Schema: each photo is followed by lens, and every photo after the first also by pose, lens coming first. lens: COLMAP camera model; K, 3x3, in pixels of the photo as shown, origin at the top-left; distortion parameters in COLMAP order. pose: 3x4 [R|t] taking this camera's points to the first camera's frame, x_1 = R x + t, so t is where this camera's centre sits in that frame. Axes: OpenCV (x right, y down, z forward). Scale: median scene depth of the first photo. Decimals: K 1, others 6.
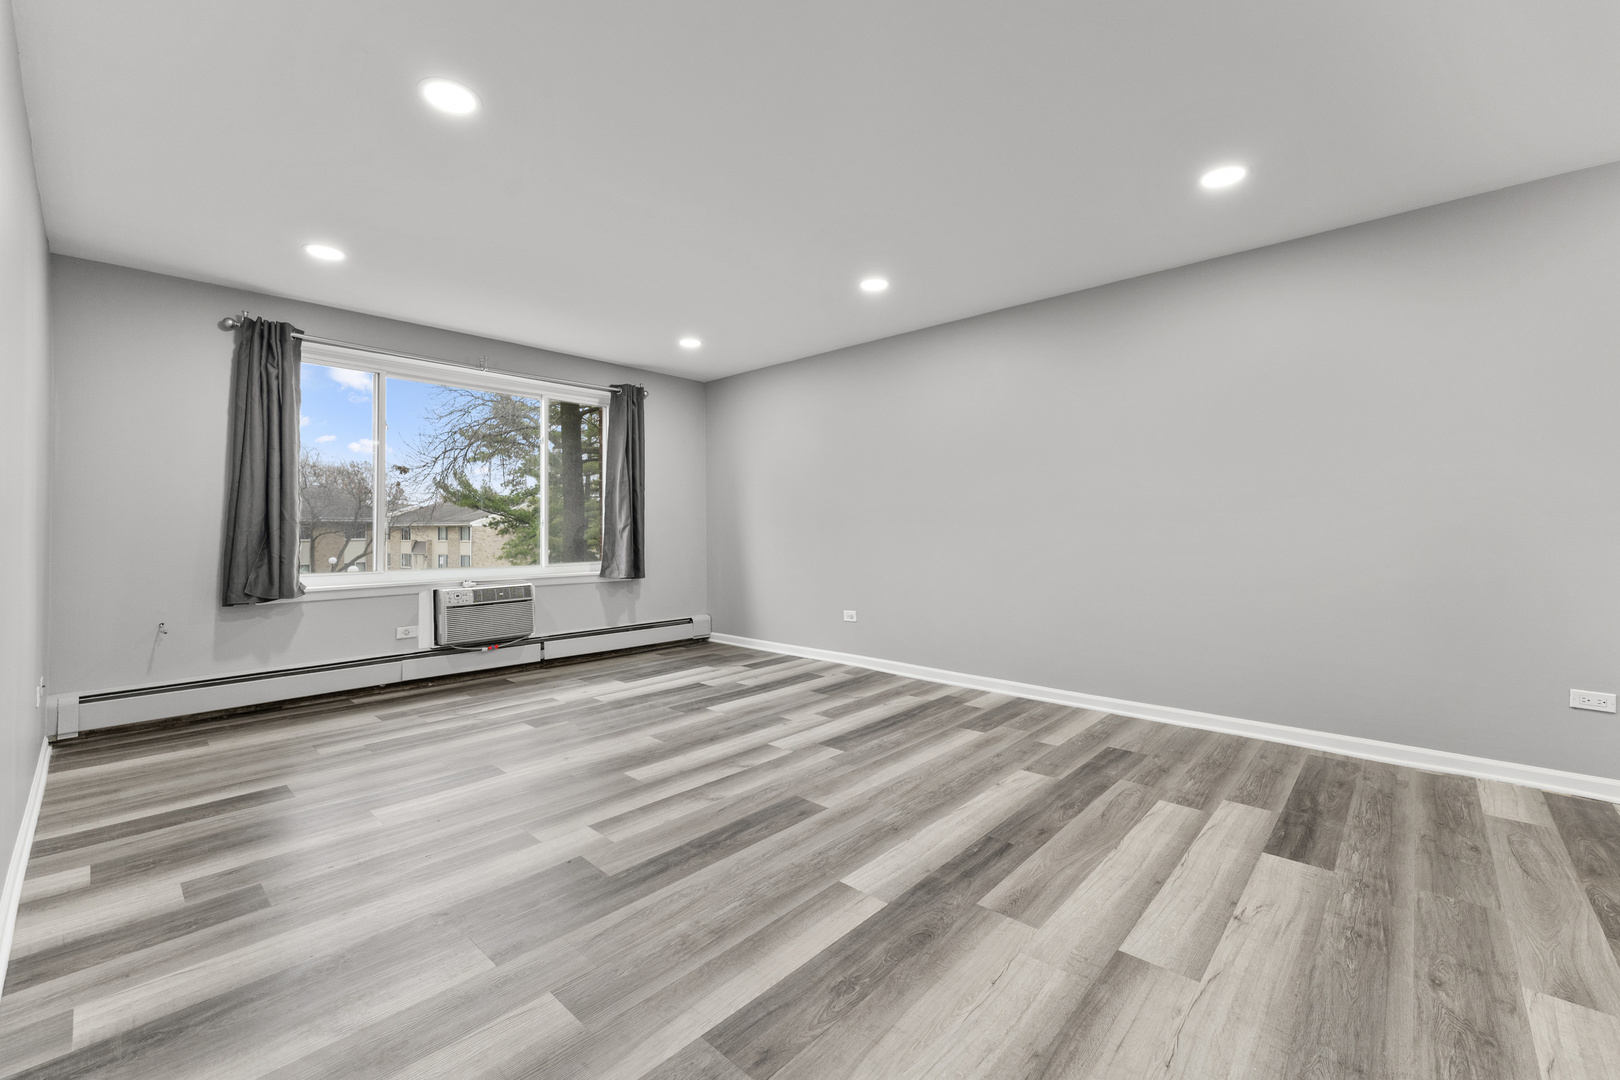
lens RADIAL K [[658.4, 0, 813.0], [0, 658.4, 523.0], [0, 0, 1]] dist [-0.000445, 0.000018]
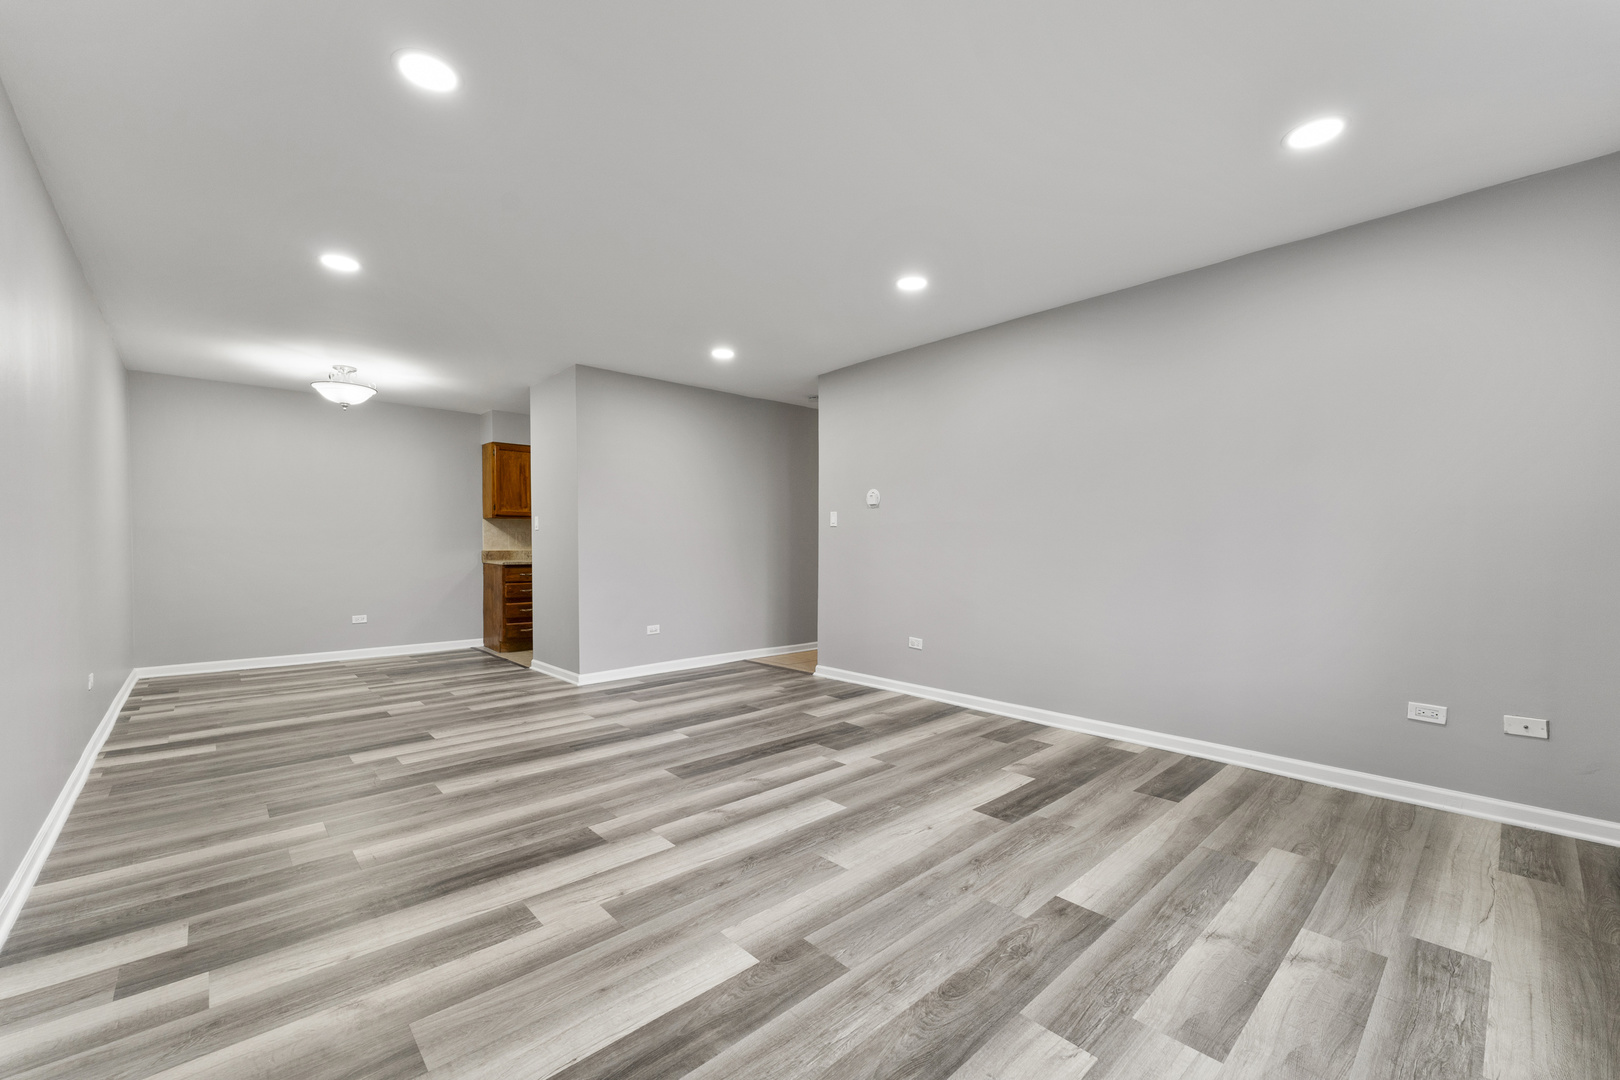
lens RADIAL K [[651.5, 0, 812.9], [0, 651.5, 549.3], [0, 0, 1]] dist [0.000915, 0.000214]
pose [[-0.996449, 0.004059, 0.084103, -0.351623], [0.003973, 0.999991, -0.001189, 0.014724], [-0.084107, -0.000851, -0.996456, 2.130391]]
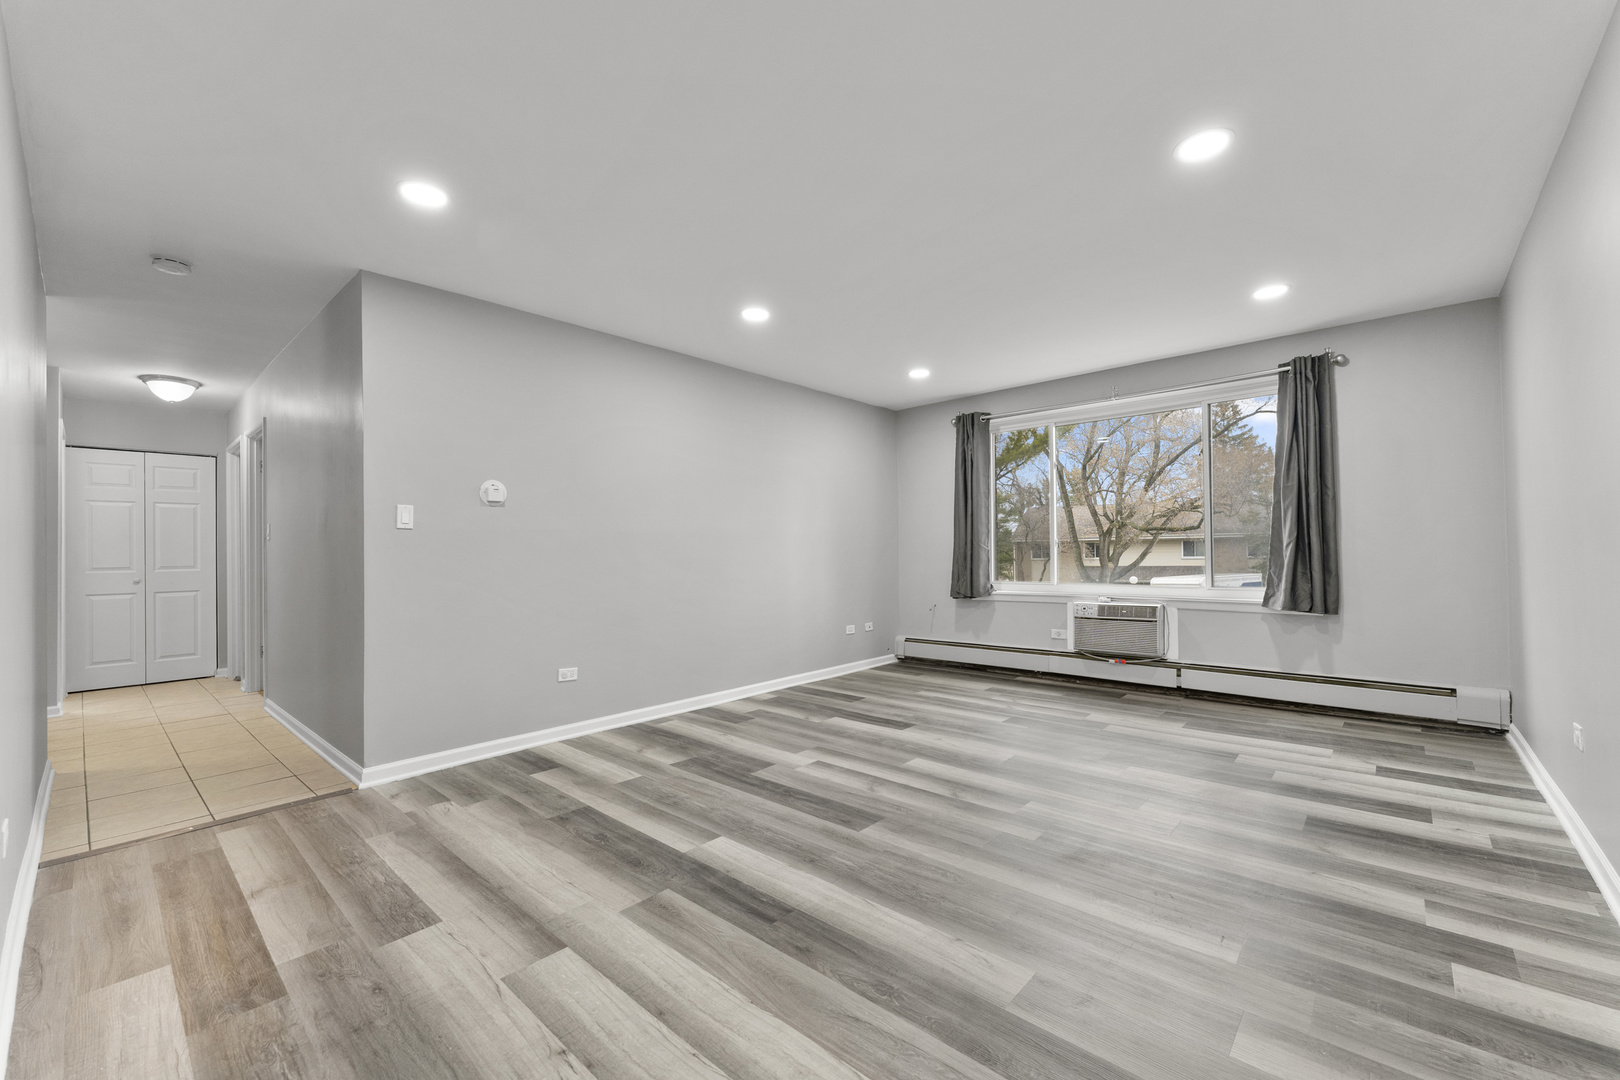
lens RADIAL K [[651.5, 0, 812.9], [0, 651.5, 549.3], [0, 0, 1]] dist [0.000915, 0.000214]
pose [[0.008356, -0.000515, -0.999965, 0.980923], [0.021005, 0.999779, -0.000339, -0.000334], [0.999744, -0.021001, 0.008365, 0.894613]]
